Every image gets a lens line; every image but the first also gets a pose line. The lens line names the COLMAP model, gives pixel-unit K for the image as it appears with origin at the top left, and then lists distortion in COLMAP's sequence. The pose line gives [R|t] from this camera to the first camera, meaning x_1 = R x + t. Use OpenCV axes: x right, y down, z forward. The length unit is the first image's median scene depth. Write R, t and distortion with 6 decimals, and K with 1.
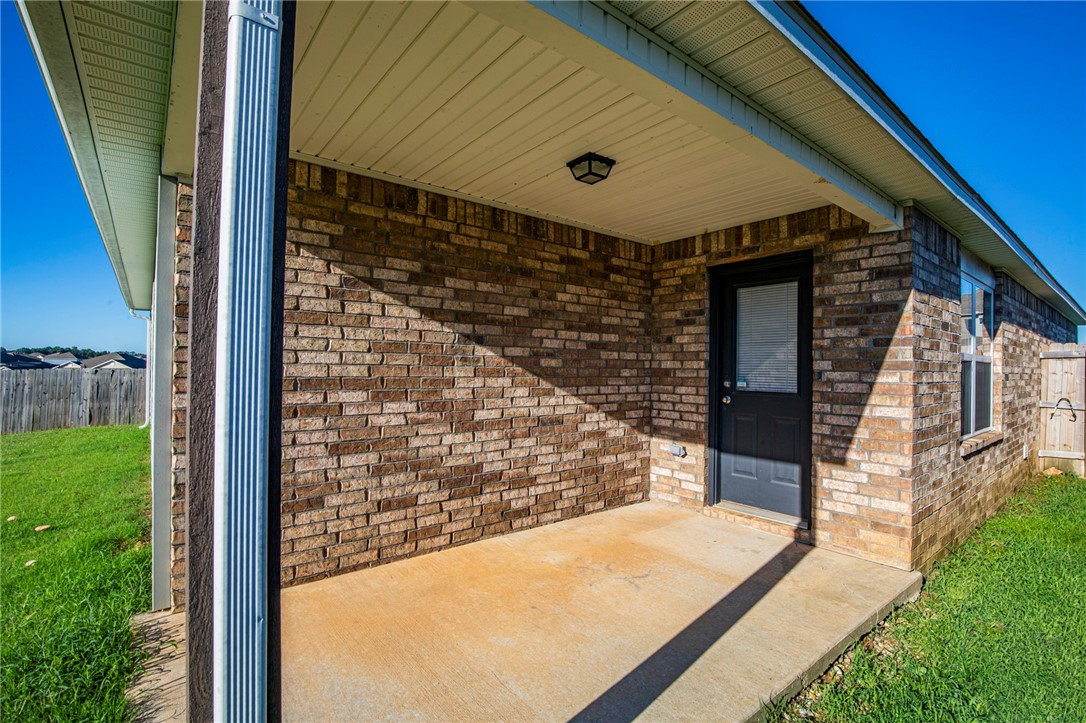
lens RADIAL K [[508.9, 0, 542.3], [0, 508.9, 365.8], [0, 0, 1]] dist [-0.034372, 0.006952]
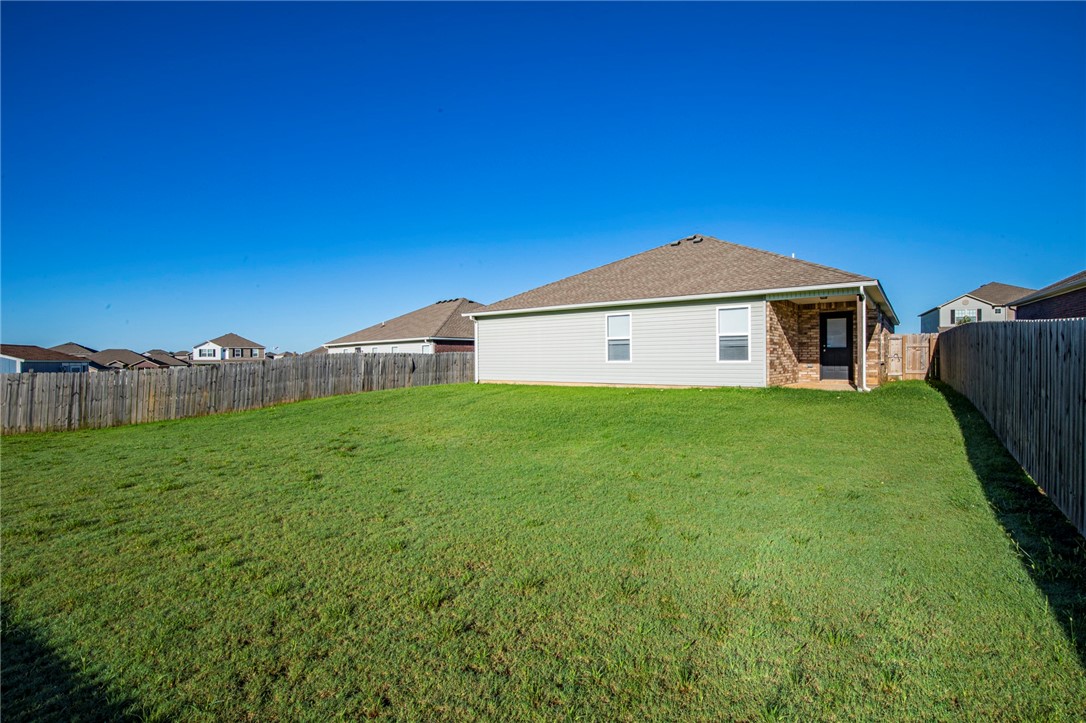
lens RADIAL K [[508.9, 0, 546.2], [0, 508.9, 358.7], [0, 0, 1]] dist [-0.034372, 0.006952]
pose [[0.969019, -0.015334, 0.246508, -2.635094], [0.015200, 0.999881, 0.002445, 0.096327], [-0.246516, 0.001378, 0.969138, -2.127928]]
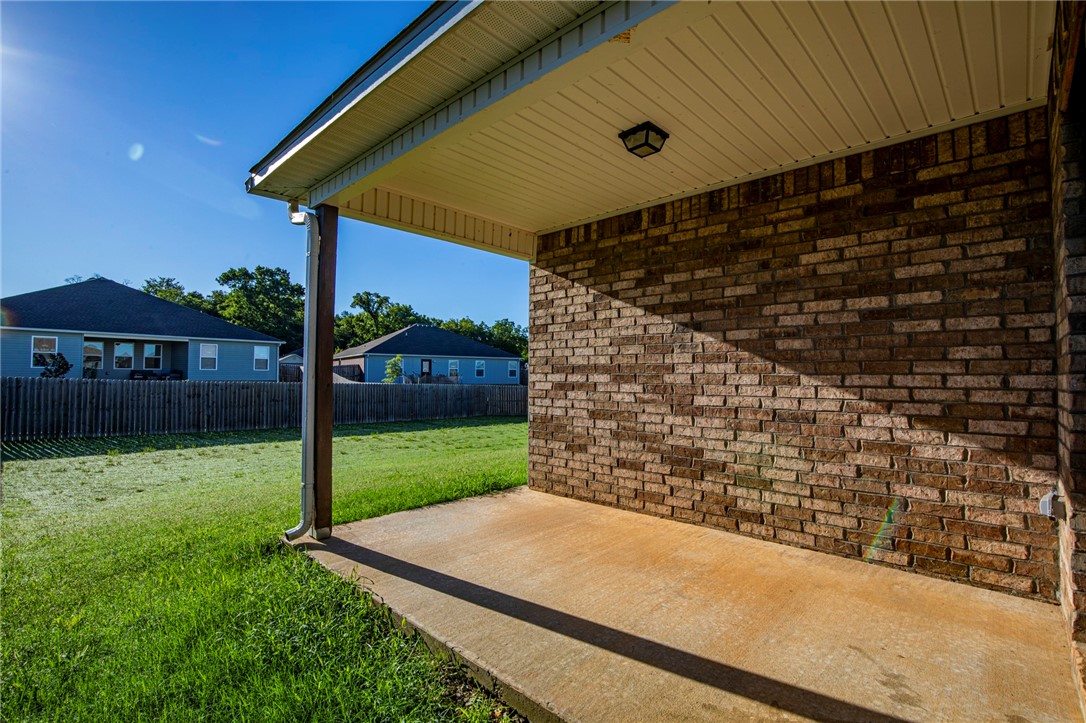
lens RADIAL K [[508.9, 0, 543.3], [0, 508.9, 361.8], [0, 0, 1]] dist [-0.034372, 0.006952]
pose [[0.114515, -0.036345, -0.992756, 0.792373], [-0.000846, 0.999327, -0.036683, 0.053049], [0.993421, 0.005040, 0.114407, 0.537174]]
